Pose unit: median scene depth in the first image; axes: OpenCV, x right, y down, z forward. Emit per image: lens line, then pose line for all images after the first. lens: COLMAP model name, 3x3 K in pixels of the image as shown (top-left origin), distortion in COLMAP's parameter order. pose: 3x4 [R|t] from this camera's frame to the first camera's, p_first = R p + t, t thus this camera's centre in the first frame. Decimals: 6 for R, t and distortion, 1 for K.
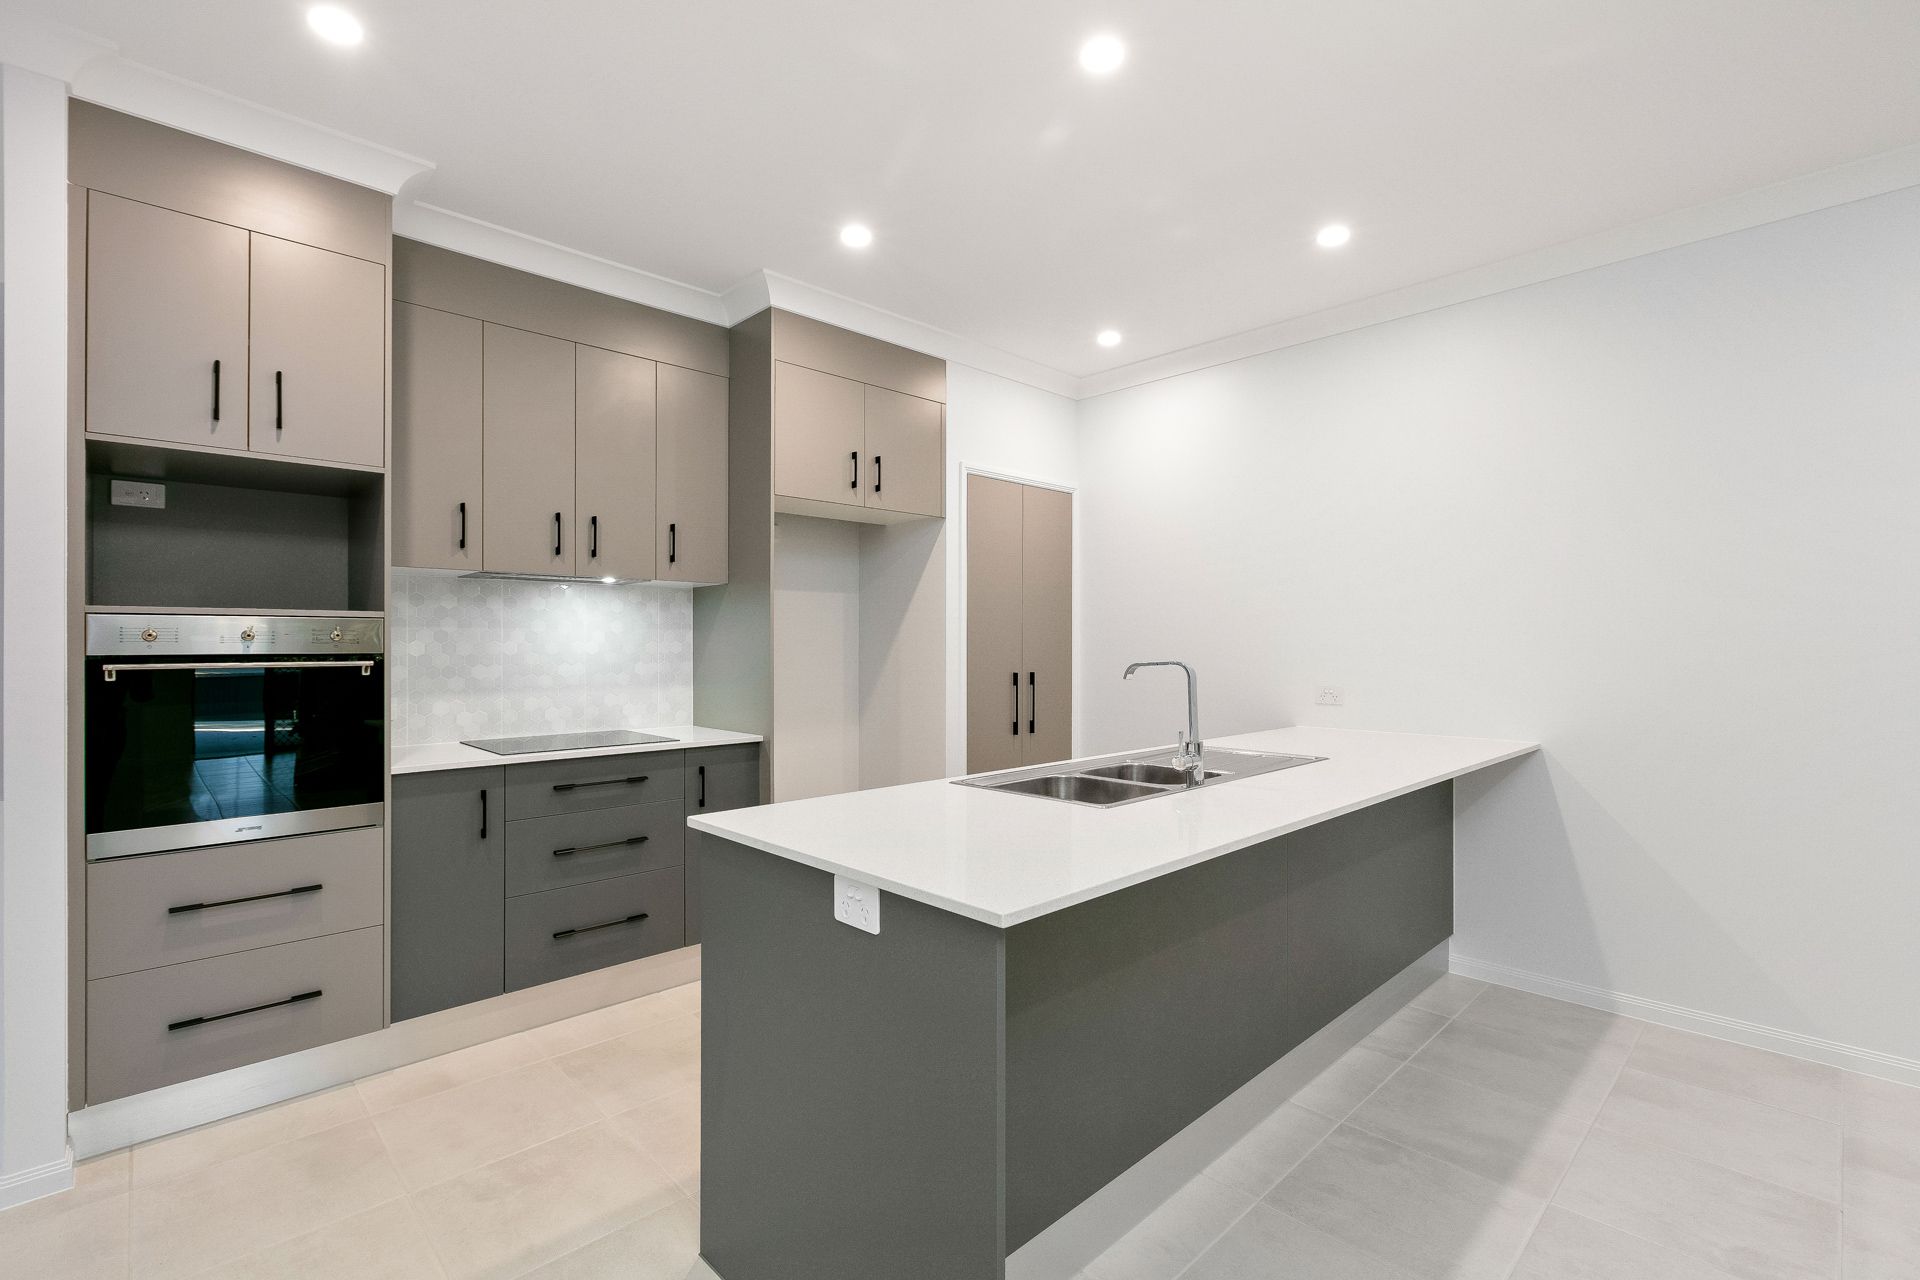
lens RADIAL K [[878.7, 0, 956.1], [0, 878.7, 636.6], [0, 0, 1]] dist [-0.008522, -0.000471]
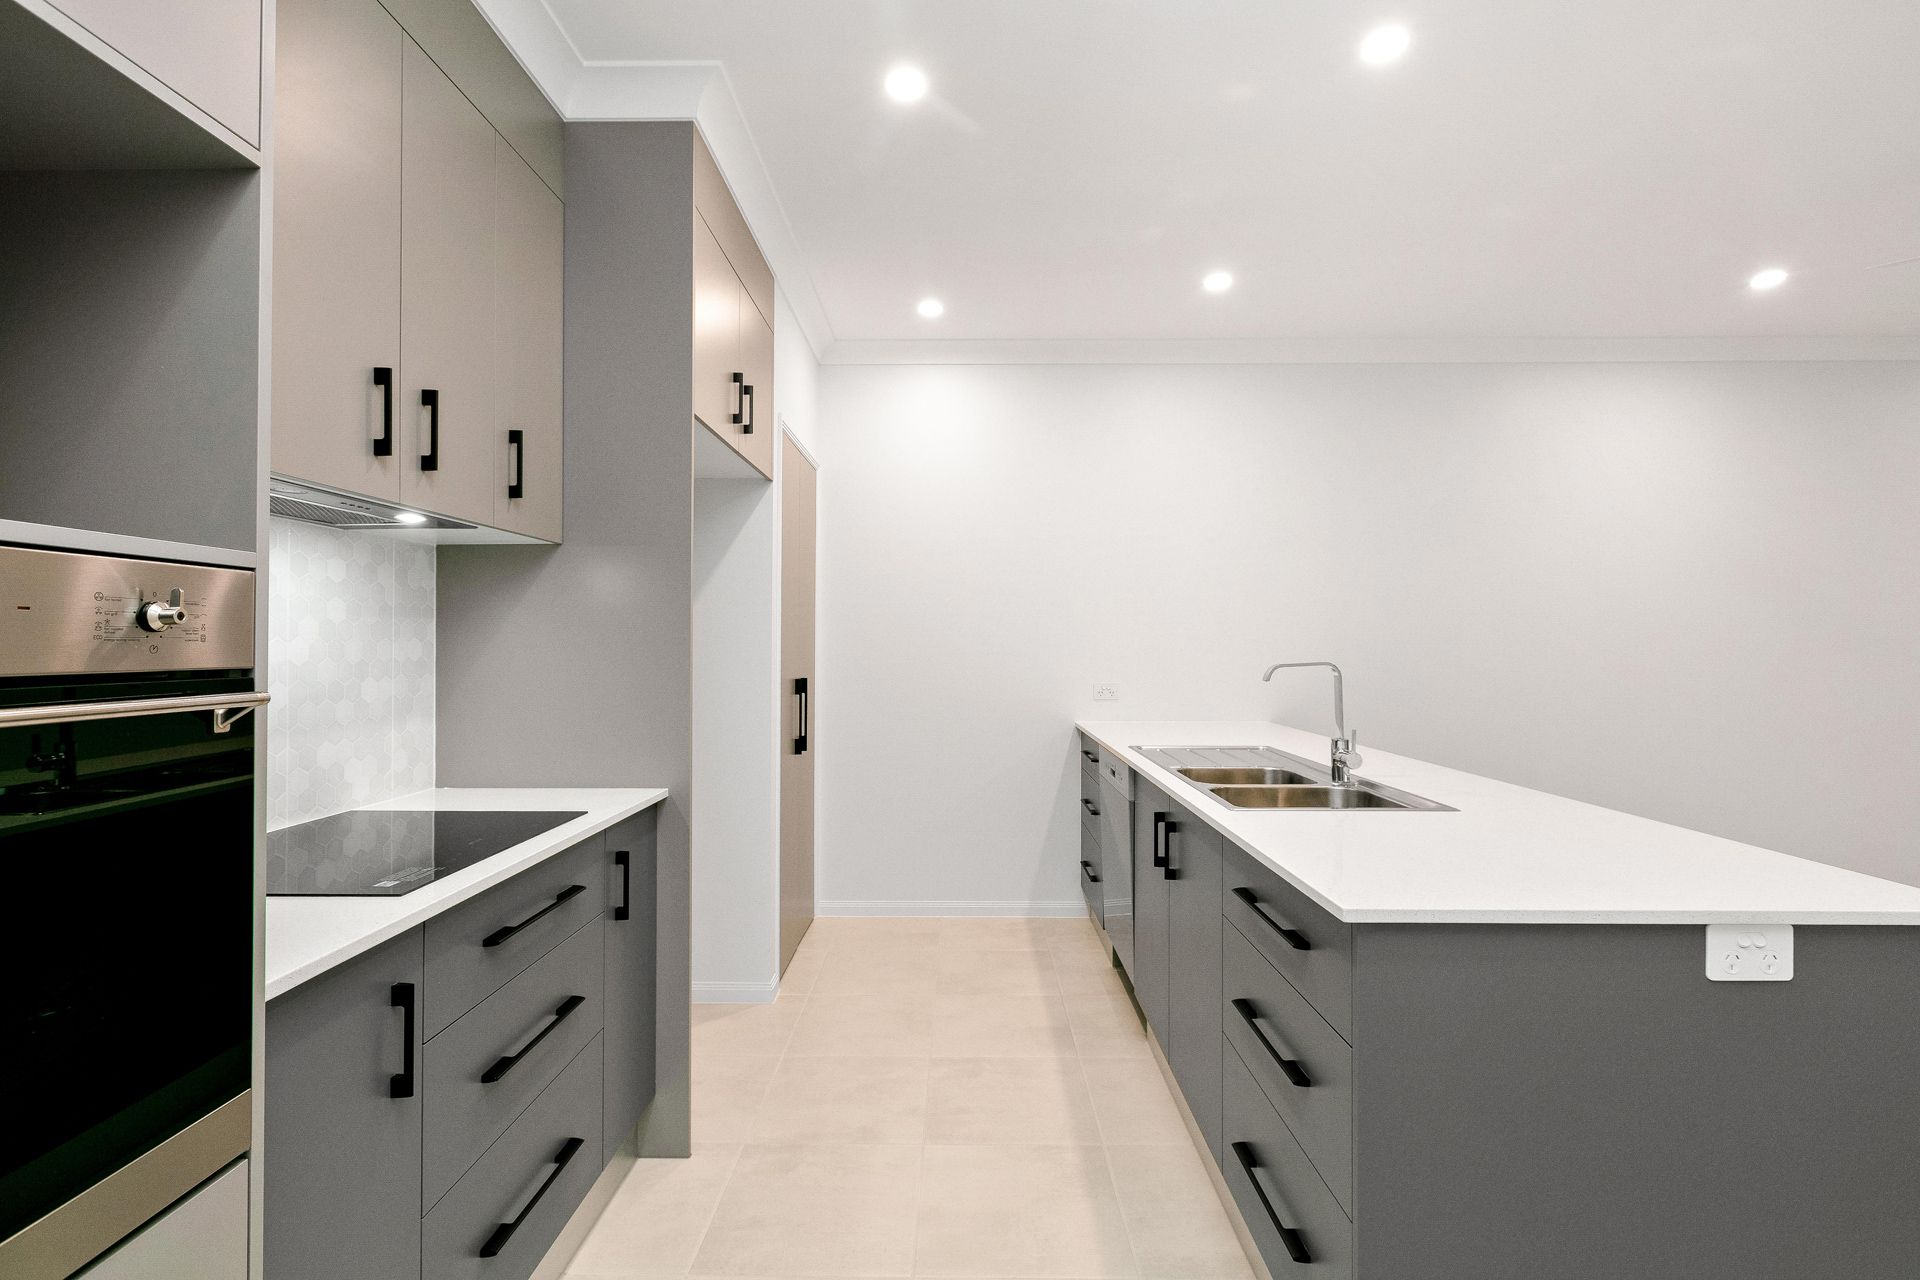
lens RADIAL K [[878.7, 0, 956.1], [0, 878.7, 636.6], [0, 0, 1]] dist [-0.008522, -0.000471]
pose [[0.691453, 0.009849, 0.722354, -0.531220], [-0.008220, 0.999950, -0.005765, 0.004393], [-0.722374, -0.001952, 0.691499, 0.410226]]
